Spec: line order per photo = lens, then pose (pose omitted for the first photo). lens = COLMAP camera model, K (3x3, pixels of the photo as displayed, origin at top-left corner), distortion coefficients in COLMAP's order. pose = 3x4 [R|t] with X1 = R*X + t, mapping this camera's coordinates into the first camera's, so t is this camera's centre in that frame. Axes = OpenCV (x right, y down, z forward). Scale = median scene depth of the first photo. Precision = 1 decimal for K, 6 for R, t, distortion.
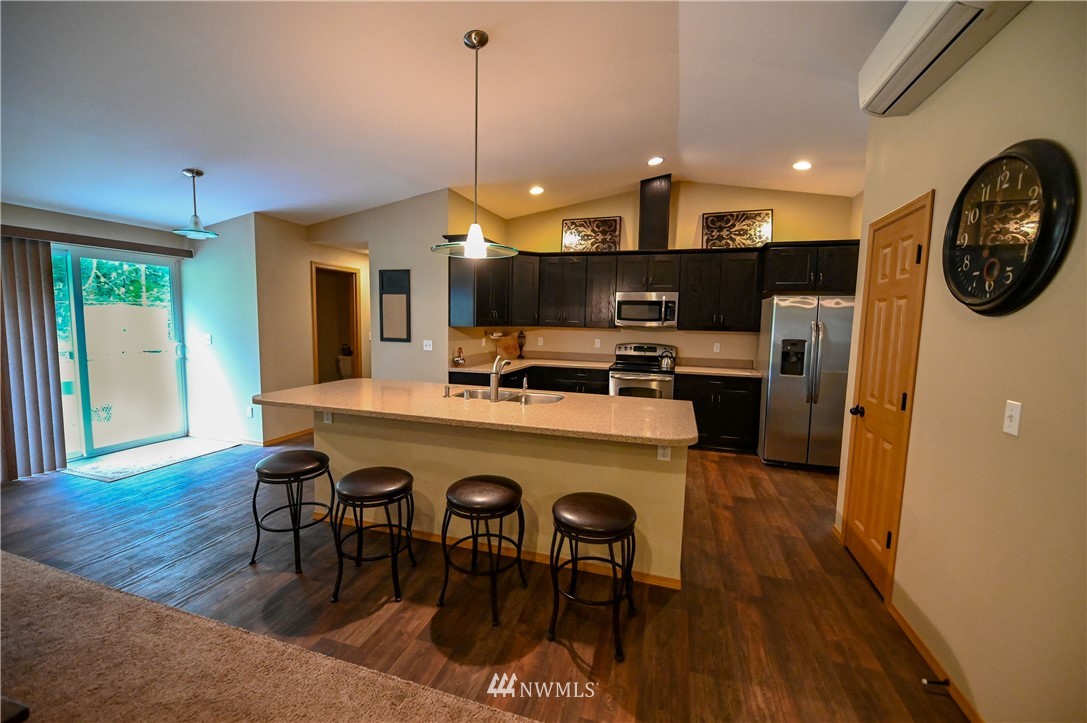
lens RADIAL K [[428.2, 0, 544.0], [0, 428.2, 356.8], [0, 0, 1]] dist [-0.009963, 0.000200]
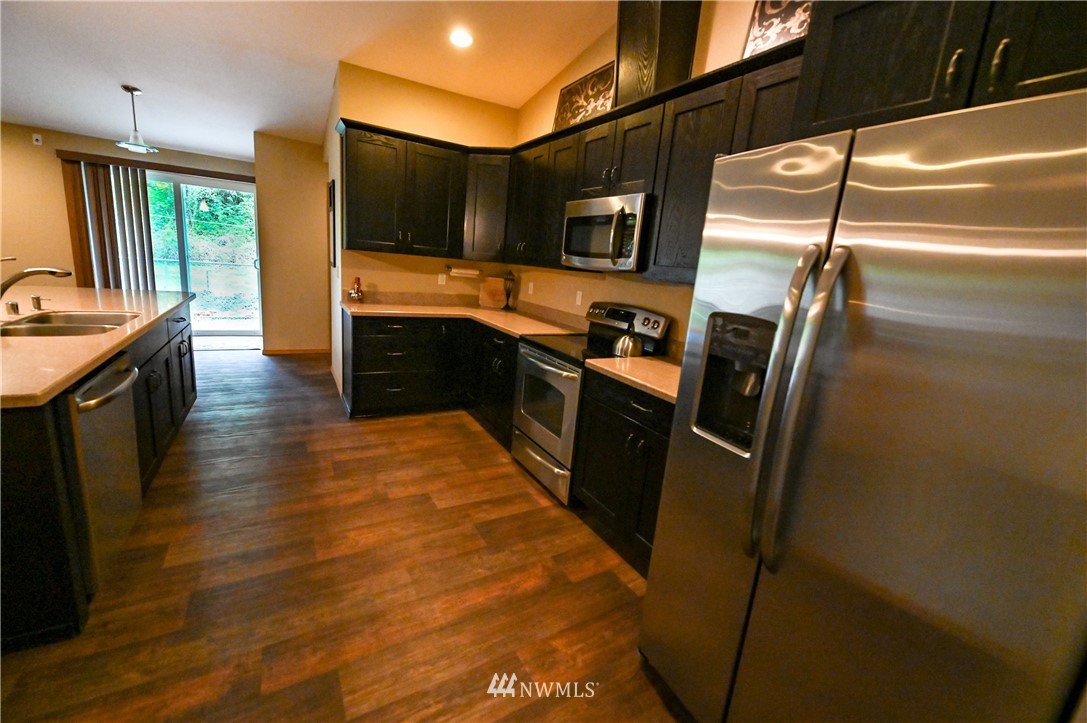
lens RADIAL K [[428.2, 0, 544.0], [0, 428.2, 356.8], [0, 0, 1]] dist [-0.009963, 0.000200]
pose [[0.742798, 0.191390, -0.641576, 0.555179], [-0.134689, 0.981396, 0.136824, -0.030275], [0.655827, -0.015219, 0.754758, 0.589548]]
